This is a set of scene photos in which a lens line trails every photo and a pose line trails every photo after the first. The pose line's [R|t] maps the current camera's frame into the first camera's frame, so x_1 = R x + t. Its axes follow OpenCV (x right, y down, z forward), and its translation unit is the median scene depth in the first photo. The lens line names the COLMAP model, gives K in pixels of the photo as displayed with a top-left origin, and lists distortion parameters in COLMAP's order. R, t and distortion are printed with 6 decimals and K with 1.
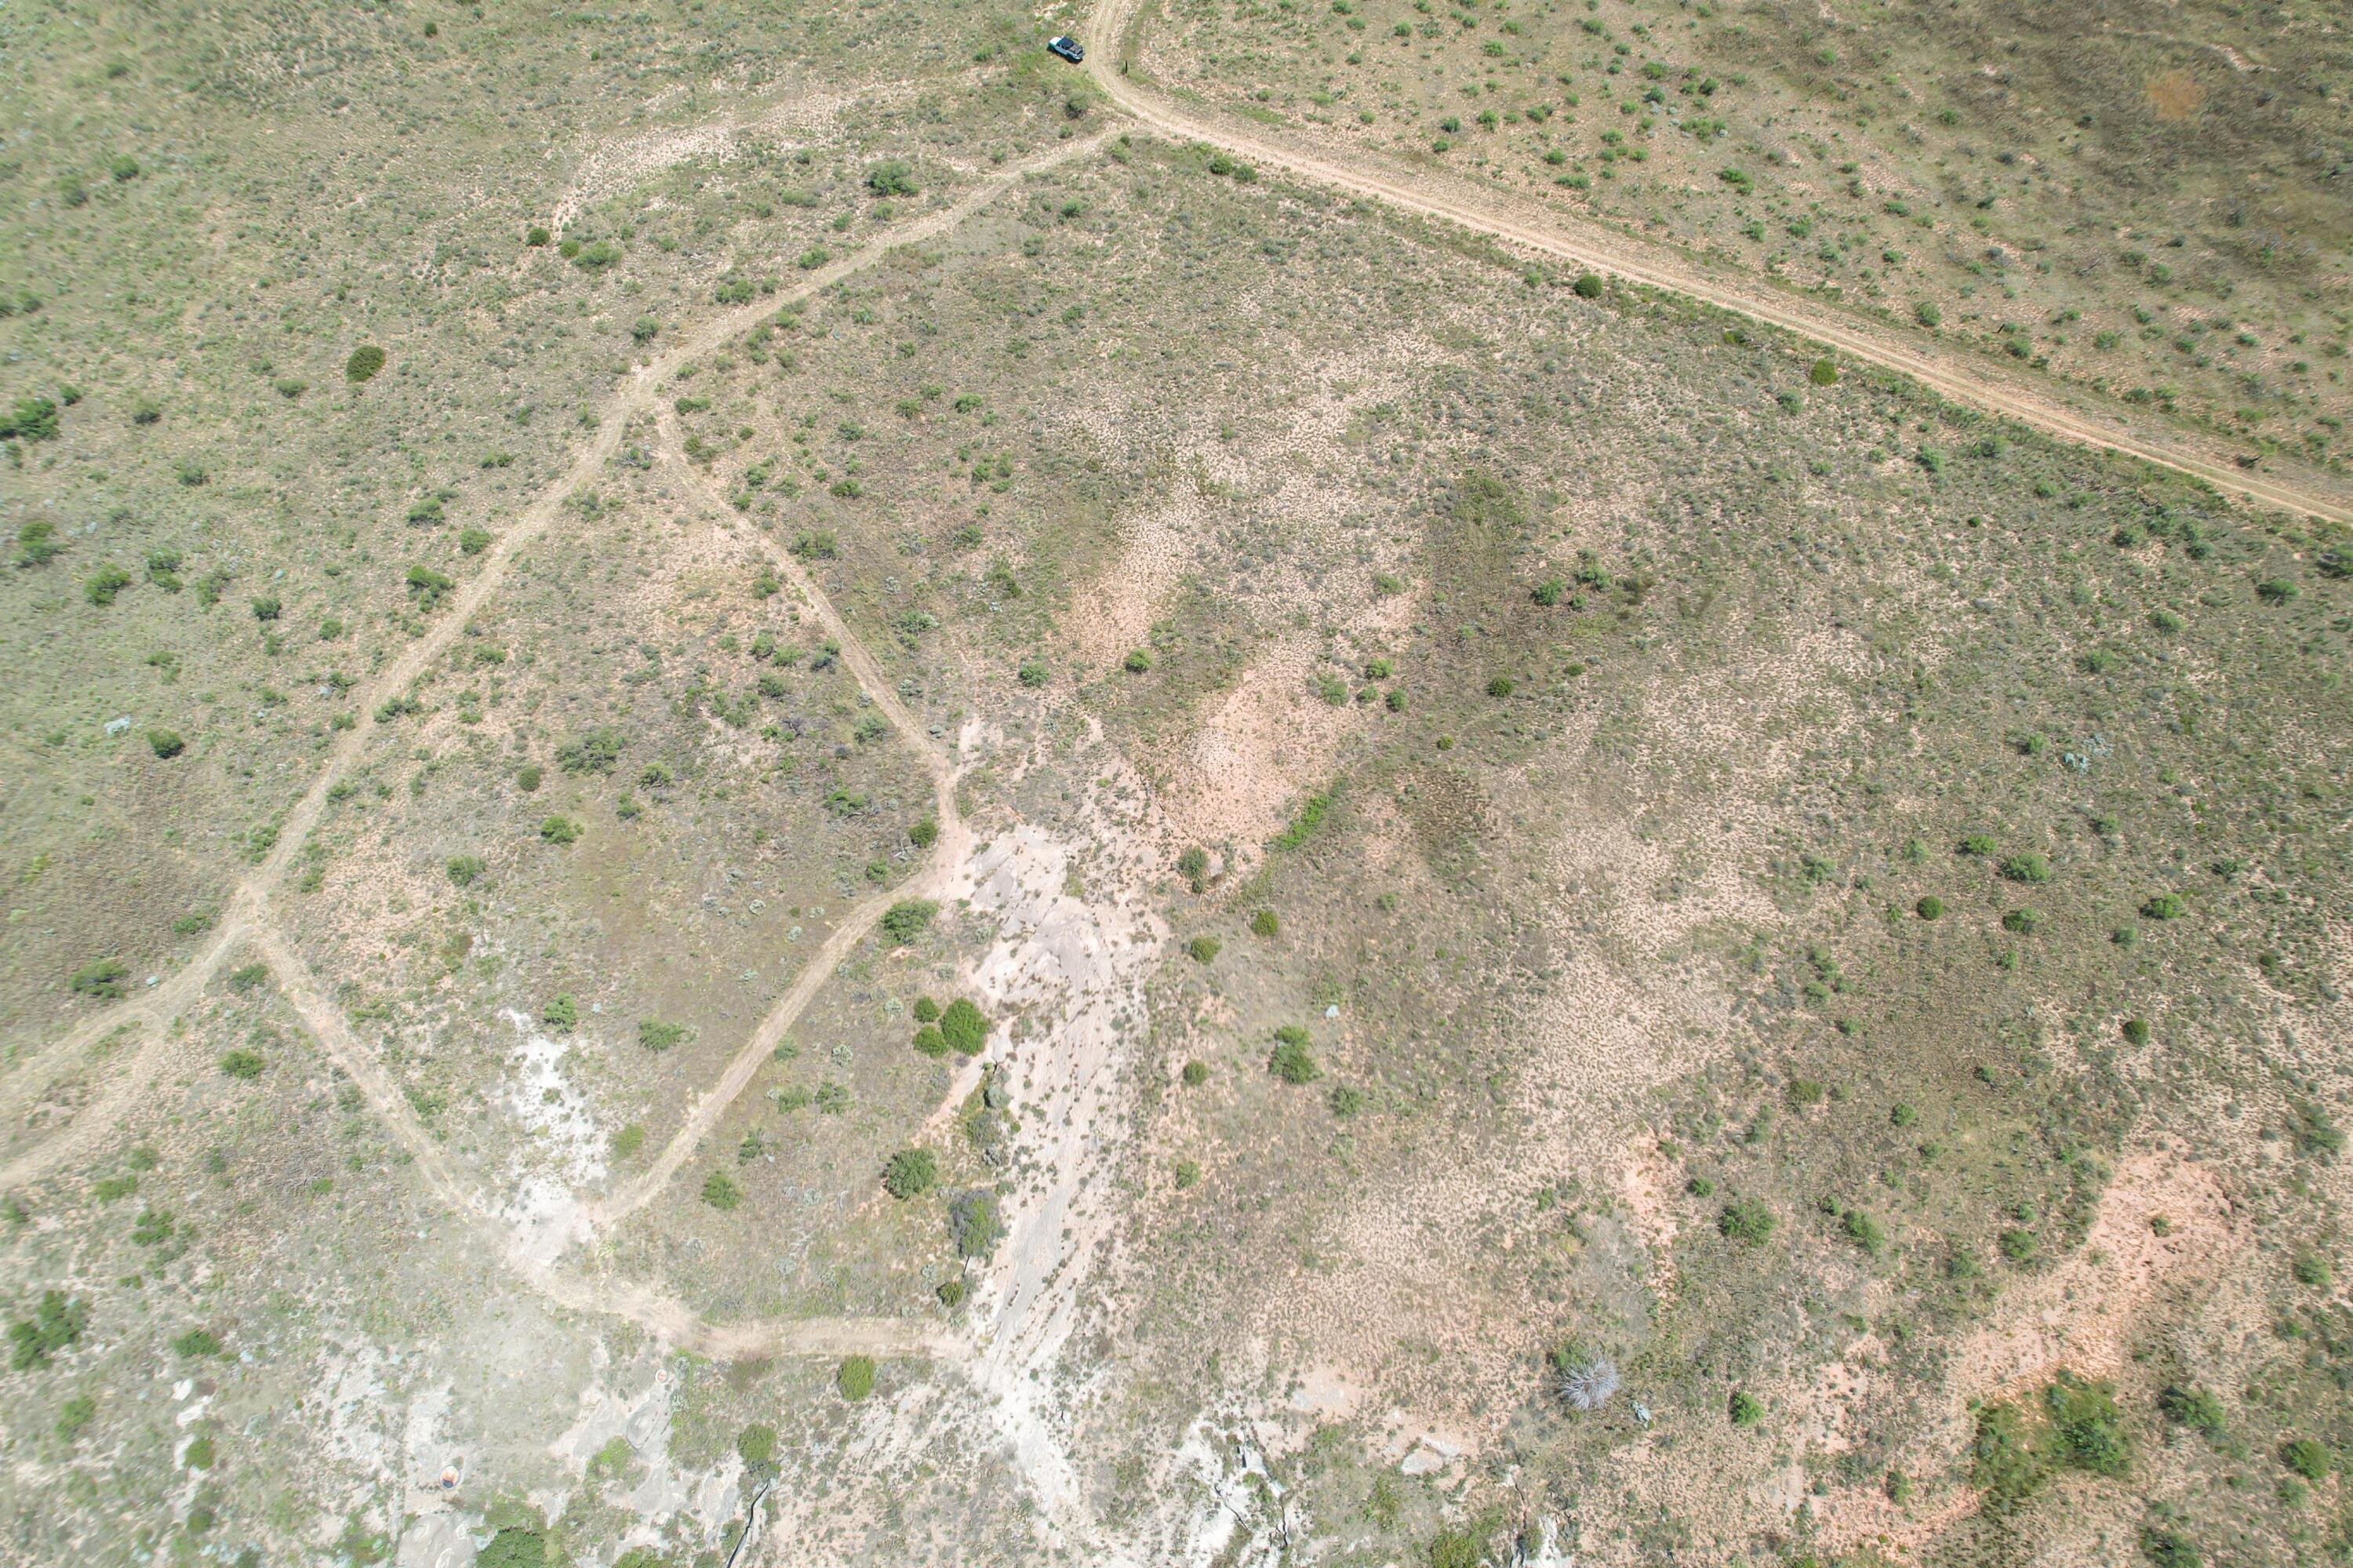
lens RADIAL K [[1499.4, 0, 1176.5], [0, 1499.4, 784.0], [0, 0, 1]] dist [-0.065772, 0.054069]
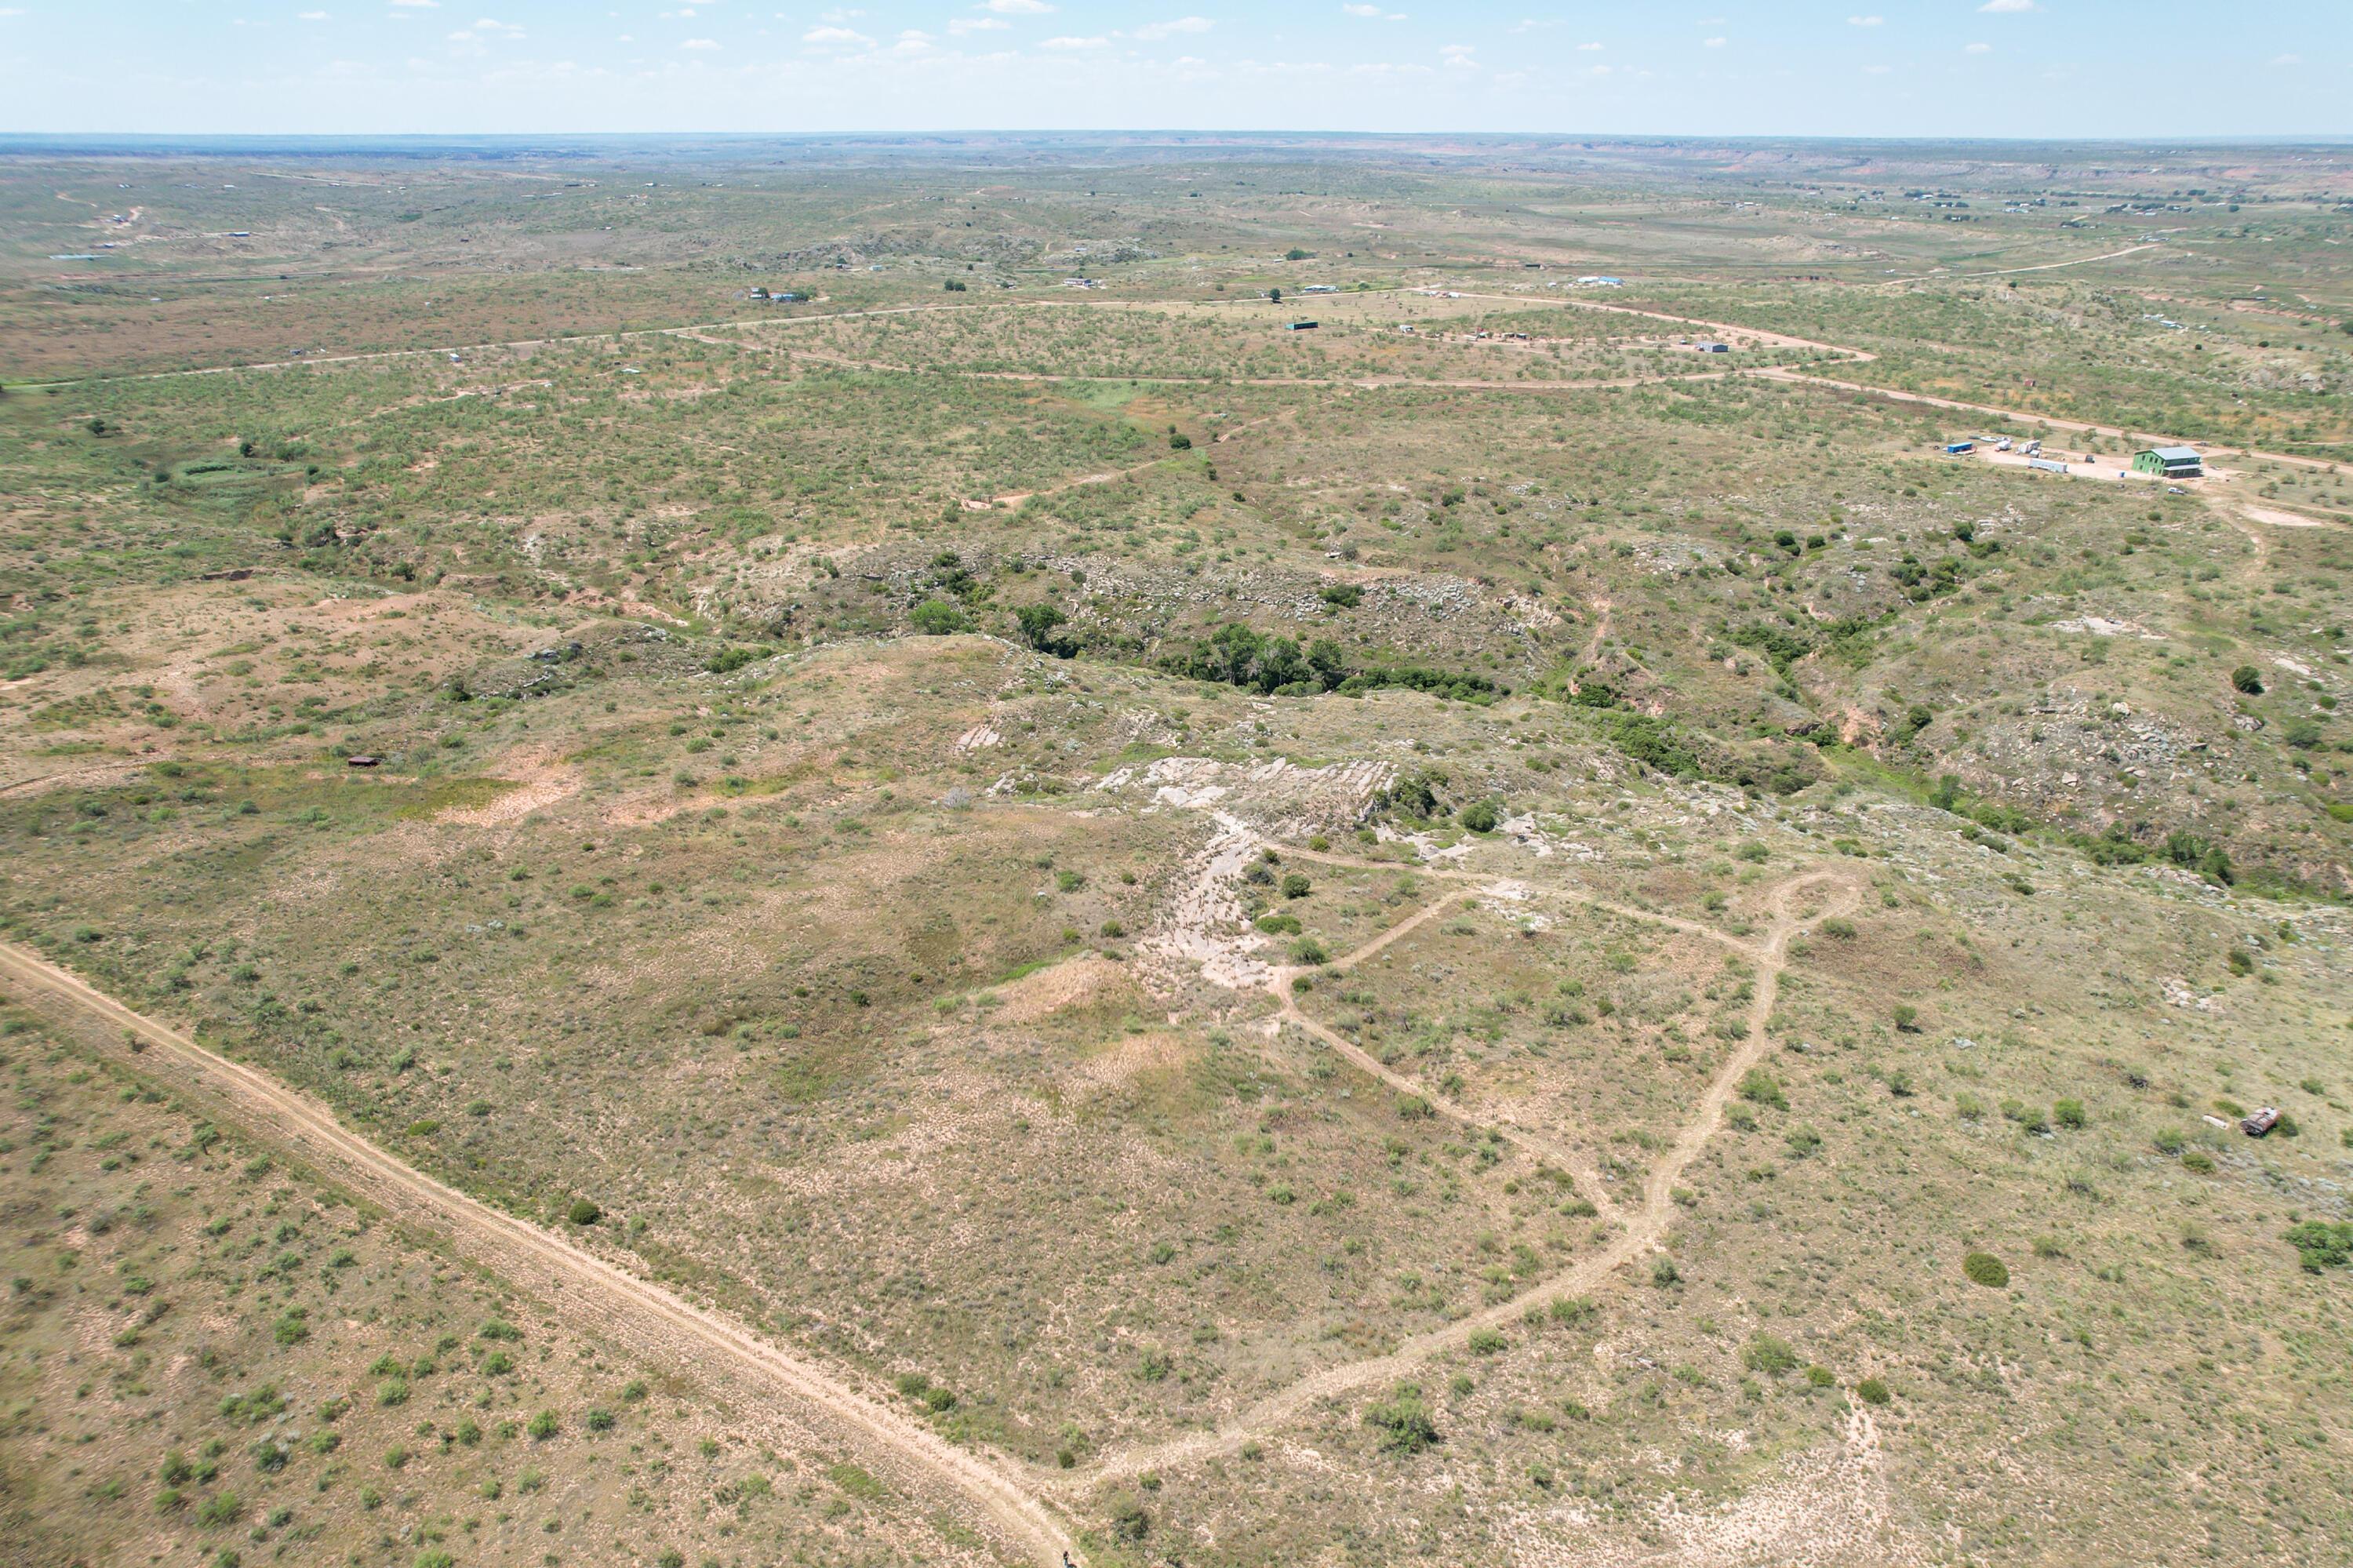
lens RADIAL K [[1502.2, 0, 1184.8], [0, 1502.2, 786.3], [0, 0, 1]] dist [-0.076074, 0.073378]
pose [[-0.996669, -0.020864, 0.078834, -0.154123], [0.077951, 0.040191, 0.996147, -1.265486], [-0.023952, 0.998974, -0.038431, 0.808777]]
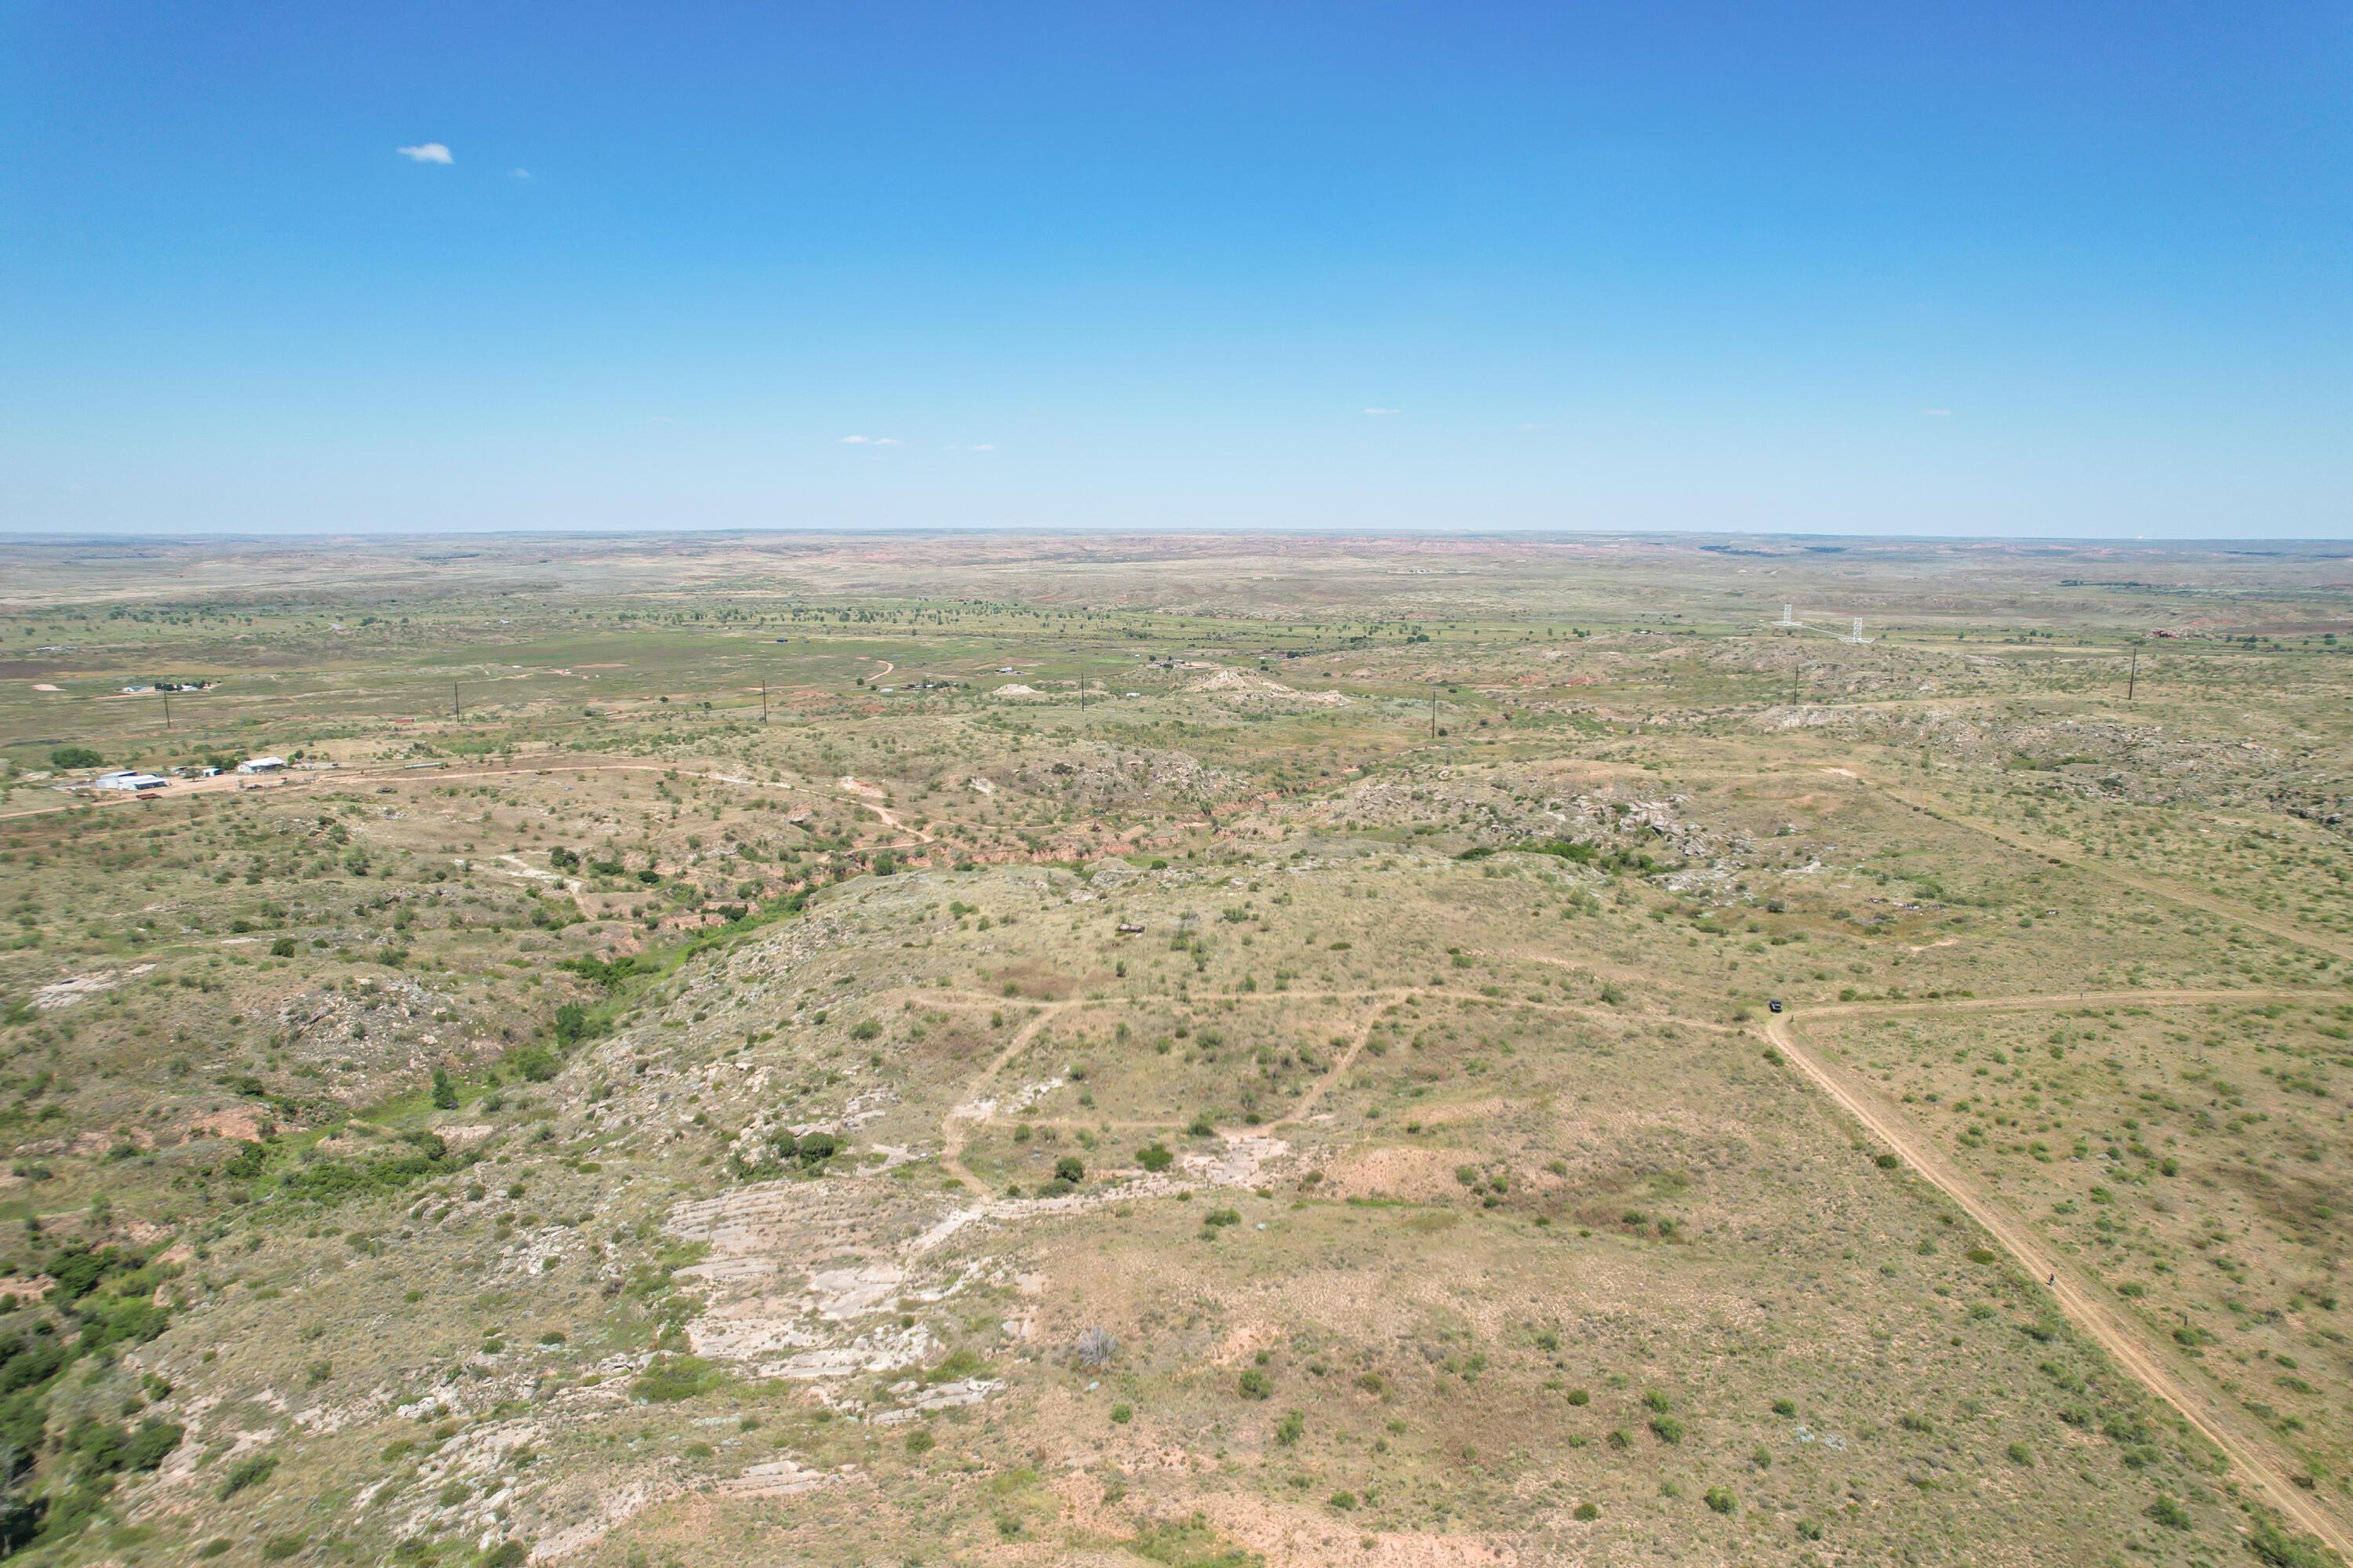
lens RADIAL K [[1522.2, 0, 1179.1], [0, 1522.2, 713.1], [0, 0, 1]] dist [-0.078303, 0.059684]
pose [[0.419321, 0.119972, -0.899876, 1.170534], [-0.815641, 0.485024, -0.315406, 0.382976], [0.398622, 0.866232, 0.301235, 0.060211]]
